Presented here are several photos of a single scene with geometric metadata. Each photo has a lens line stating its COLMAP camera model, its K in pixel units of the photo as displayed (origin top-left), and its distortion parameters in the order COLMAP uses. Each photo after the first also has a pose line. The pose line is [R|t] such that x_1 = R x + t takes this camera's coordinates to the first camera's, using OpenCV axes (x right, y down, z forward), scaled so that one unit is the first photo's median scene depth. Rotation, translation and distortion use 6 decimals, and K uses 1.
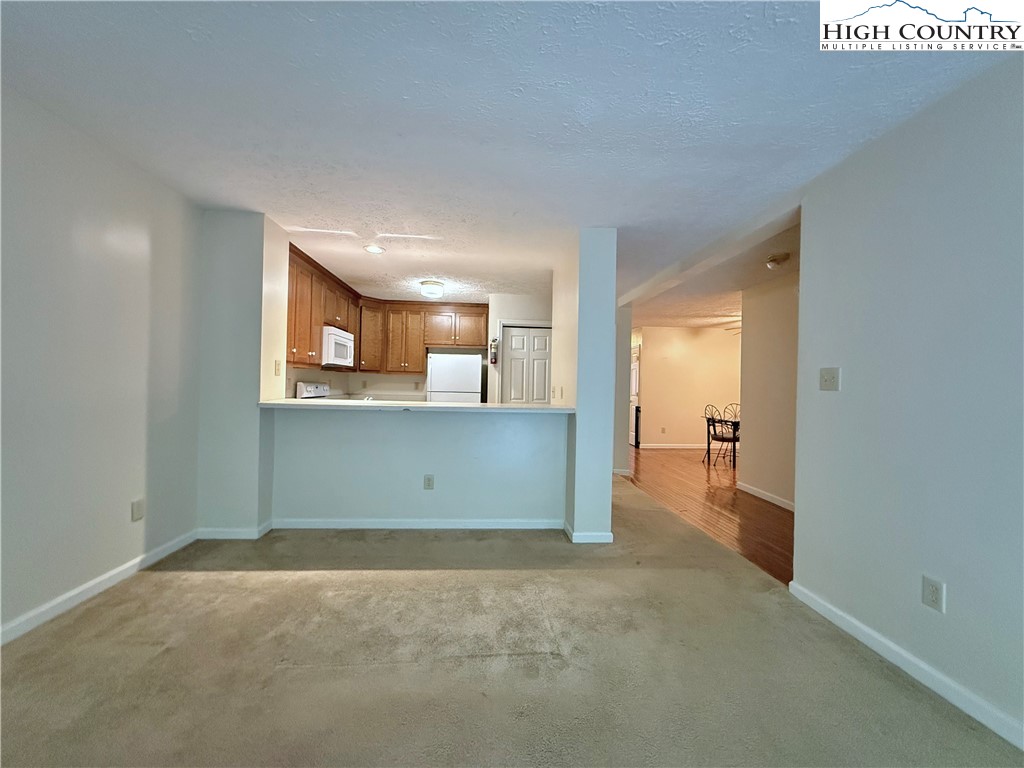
lens RADIAL K [[410.8, 0, 506.0], [0, 410.8, 383.0], [0, 0, 1]] dist [0.000038, 0.000724]
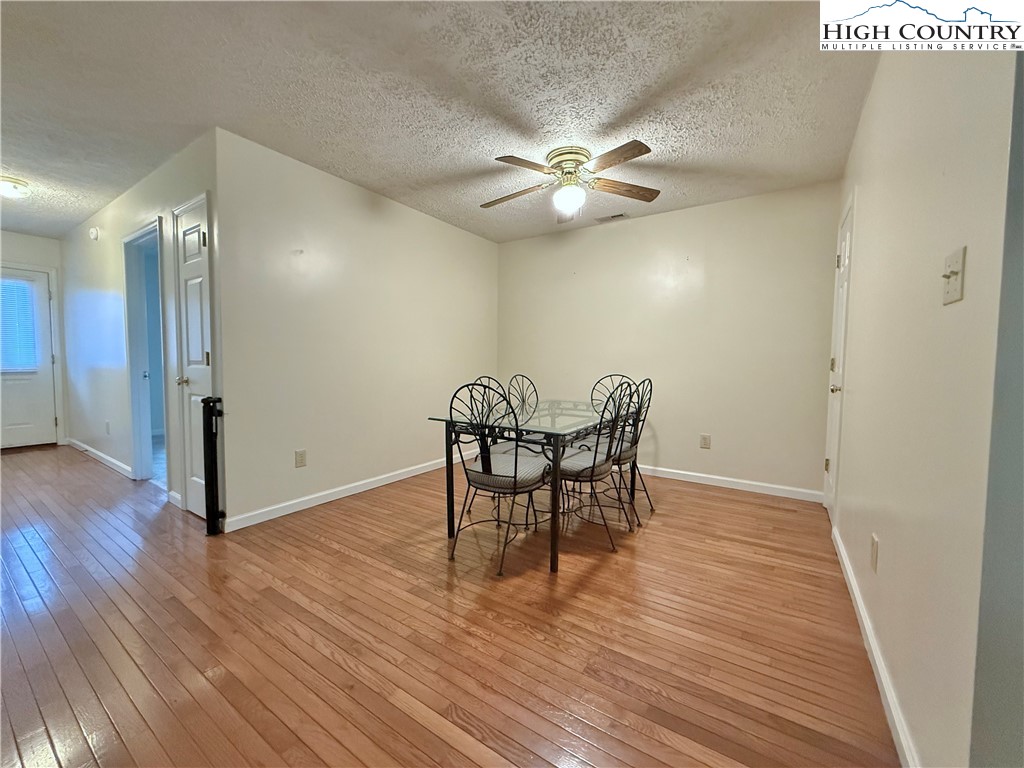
lens RADIAL K [[410.8, 0, 511.9], [0, 410.8, 384.0], [0, 0, 1]] dist [0.000038, 0.000724]
pose [[0.610044, -0.054998, 0.790457, 0.320324], [0.000272, 0.997603, 0.069200, 0.038306], [-0.792368, -0.042000, 0.608596, 0.944666]]
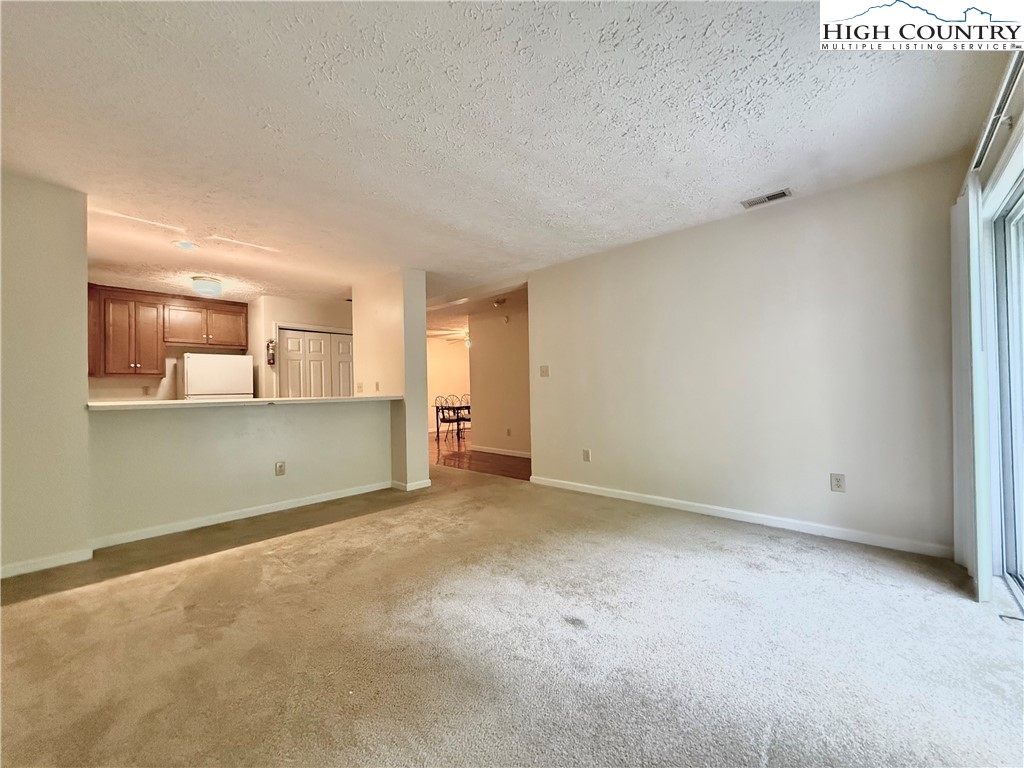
lens RADIAL K [[410.8, 0, 511.5], [0, 410.8, 381.2], [0, 0, 1]] dist [0.000038, 0.000724]
pose [[0.725286, -0.024432, 0.688014, -0.297742], [0.033168, 0.999450, 0.000527, 0.013411], [-0.687648, 0.022438, 0.725697, -0.151274]]
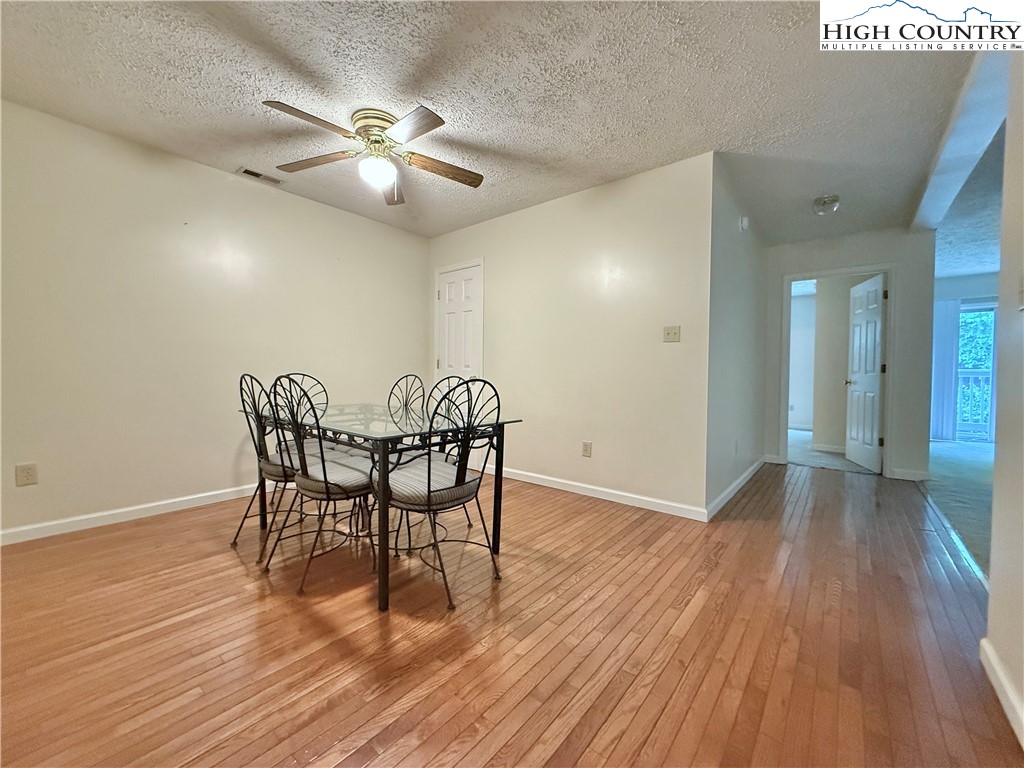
lens RADIAL K [[410.8, 0, 511.5], [0, 410.8, 379.2], [0, 0, 1]] dist [0.000038, 0.000724]
pose [[-0.730569, -0.039134, 0.681717, 0.354354], [-0.026079, 0.999227, 0.029413, 0.053948], [-0.682341, 0.003710, -0.731024, 1.413440]]
